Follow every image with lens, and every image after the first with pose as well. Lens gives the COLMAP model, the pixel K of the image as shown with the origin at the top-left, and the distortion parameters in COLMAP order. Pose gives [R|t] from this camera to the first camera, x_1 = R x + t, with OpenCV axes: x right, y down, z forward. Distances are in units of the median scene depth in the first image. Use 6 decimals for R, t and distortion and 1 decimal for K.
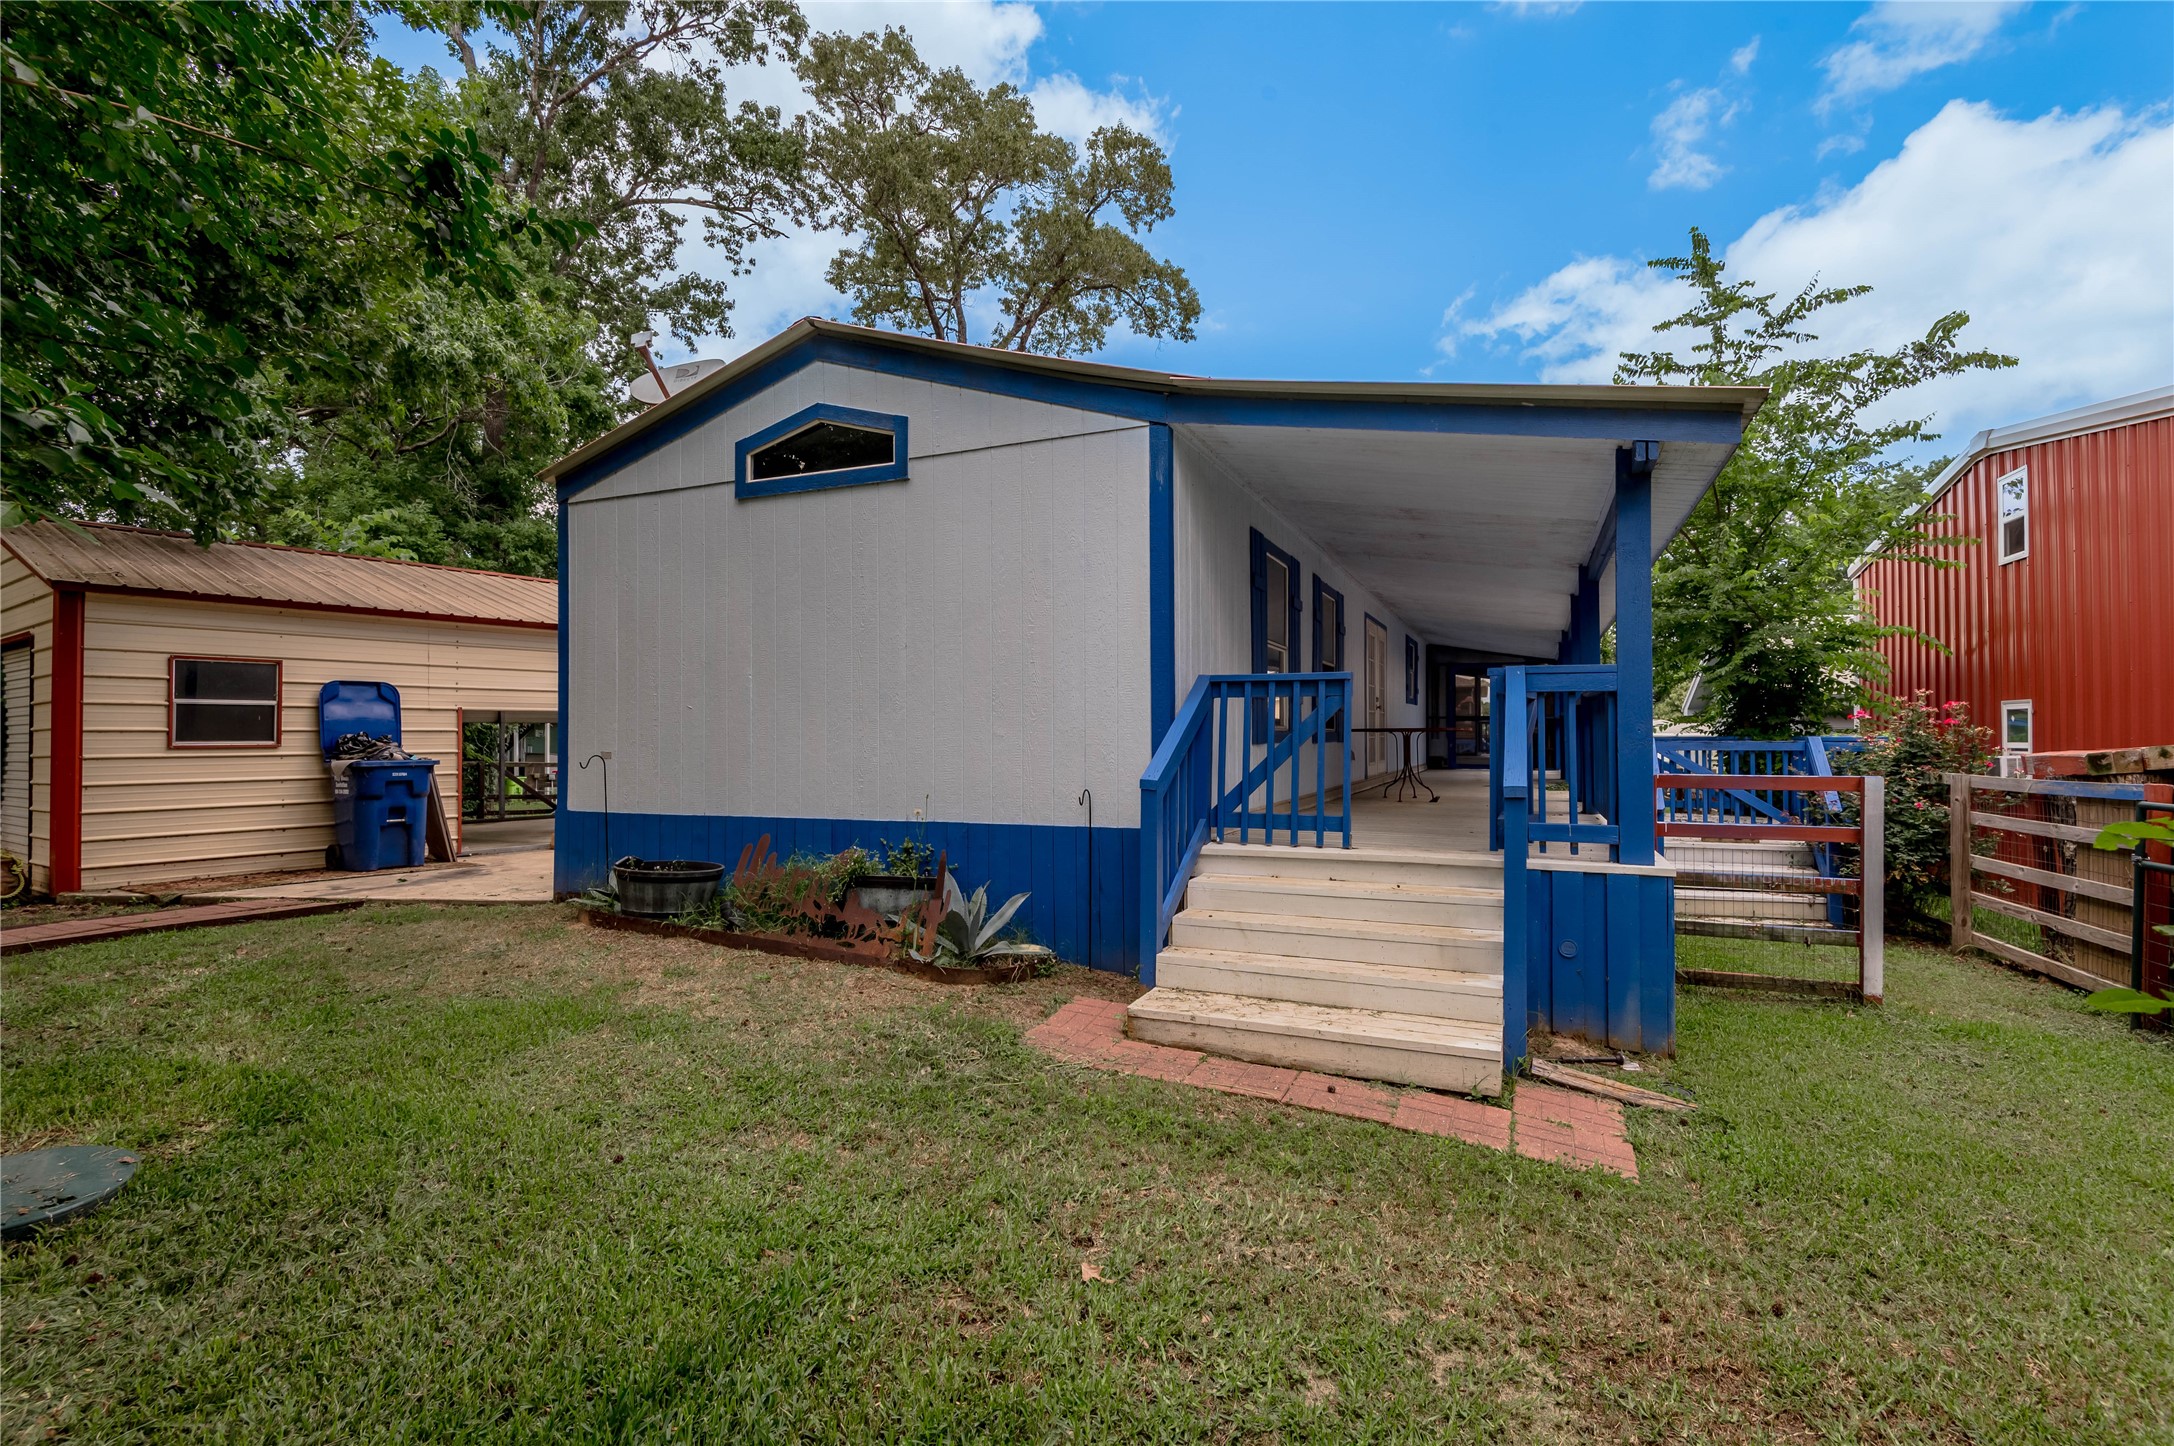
lens RADIAL K [[1048.3, 0, 1098.2], [0, 1048.3, 725.2], [0, 0, 1]] dist [-0.003681, -0.003367]
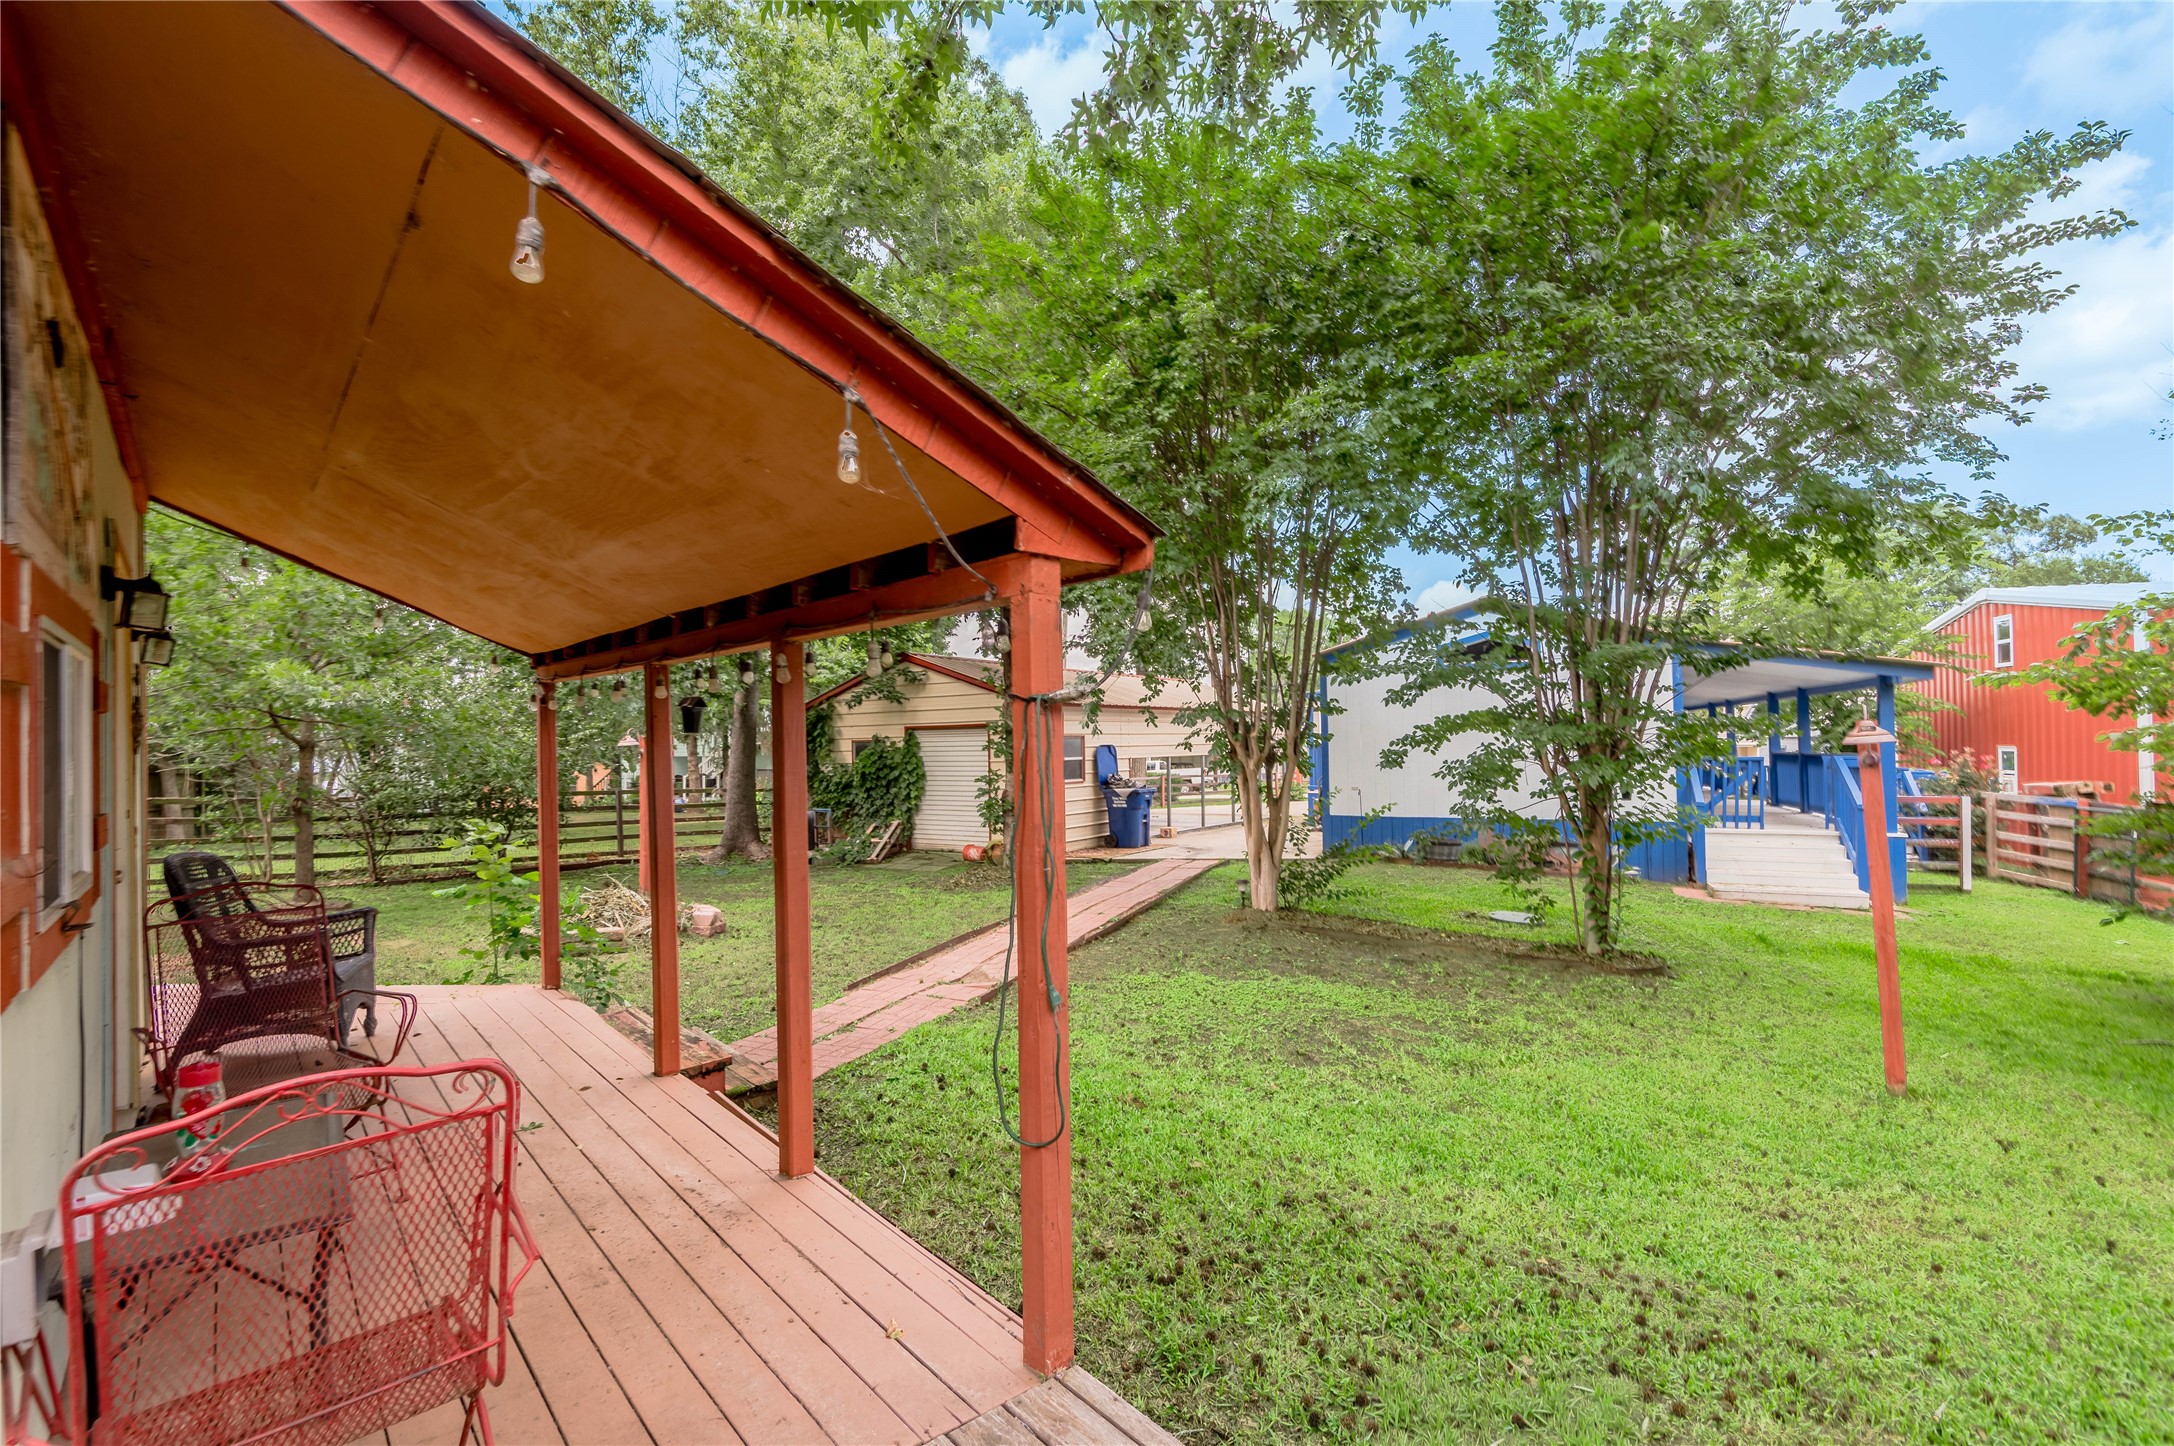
lens RADIAL K [[1048.3, 0, 1075.9], [0, 1048.3, 722.6], [0, 0, 1]] dist [-0.003681, -0.003367]
pose [[0.999746, -0.005878, 0.021761, -1.176061], [0.005881, 0.999983, -0.000059, -0.116375], [-0.021760, 0.000187, 0.999763, -1.172119]]
